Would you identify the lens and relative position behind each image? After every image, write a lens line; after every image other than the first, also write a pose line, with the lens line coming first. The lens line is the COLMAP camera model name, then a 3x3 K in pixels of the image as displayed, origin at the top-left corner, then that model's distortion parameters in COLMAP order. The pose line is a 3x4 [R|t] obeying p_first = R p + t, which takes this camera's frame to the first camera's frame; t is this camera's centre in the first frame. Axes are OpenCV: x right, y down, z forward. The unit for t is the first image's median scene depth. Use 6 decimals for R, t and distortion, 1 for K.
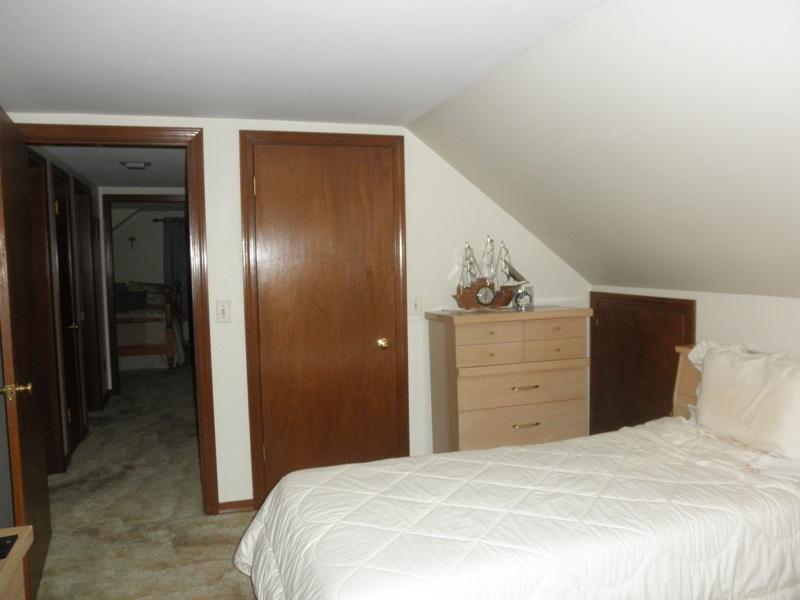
lens RADIAL K [[653.8, 0, 400.5], [0, 653.8, 300.1], [0, 0, 1]] dist [-0.009458, -0.003746]
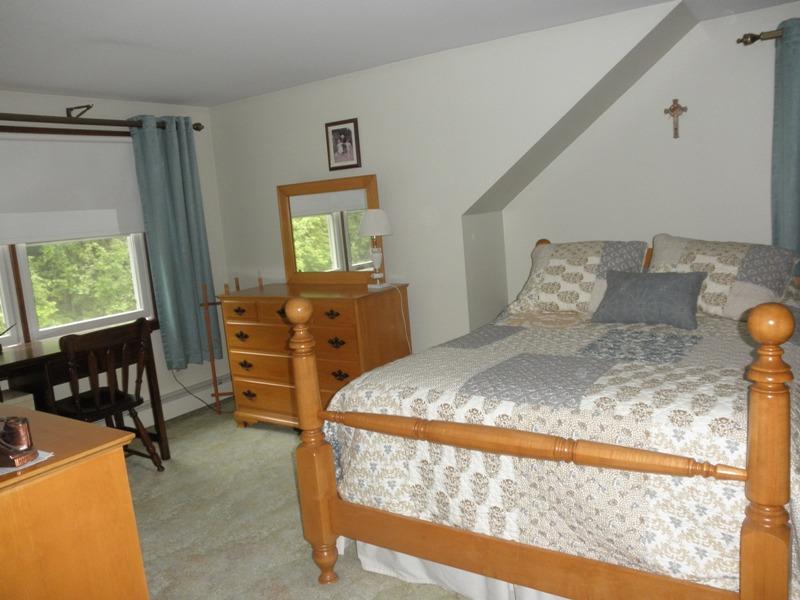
lens RADIAL K [[653.8, 0, 400.5], [0, 653.8, 299.5], [0, 0, 1]] dist [-0.009458, -0.003746]
pose [[0.626192, 0.062164, -0.777186, -0.240350], [0.032000, 0.993927, 0.105283, -0.036430], [0.779012, -0.090797, 0.620401, 0.697742]]
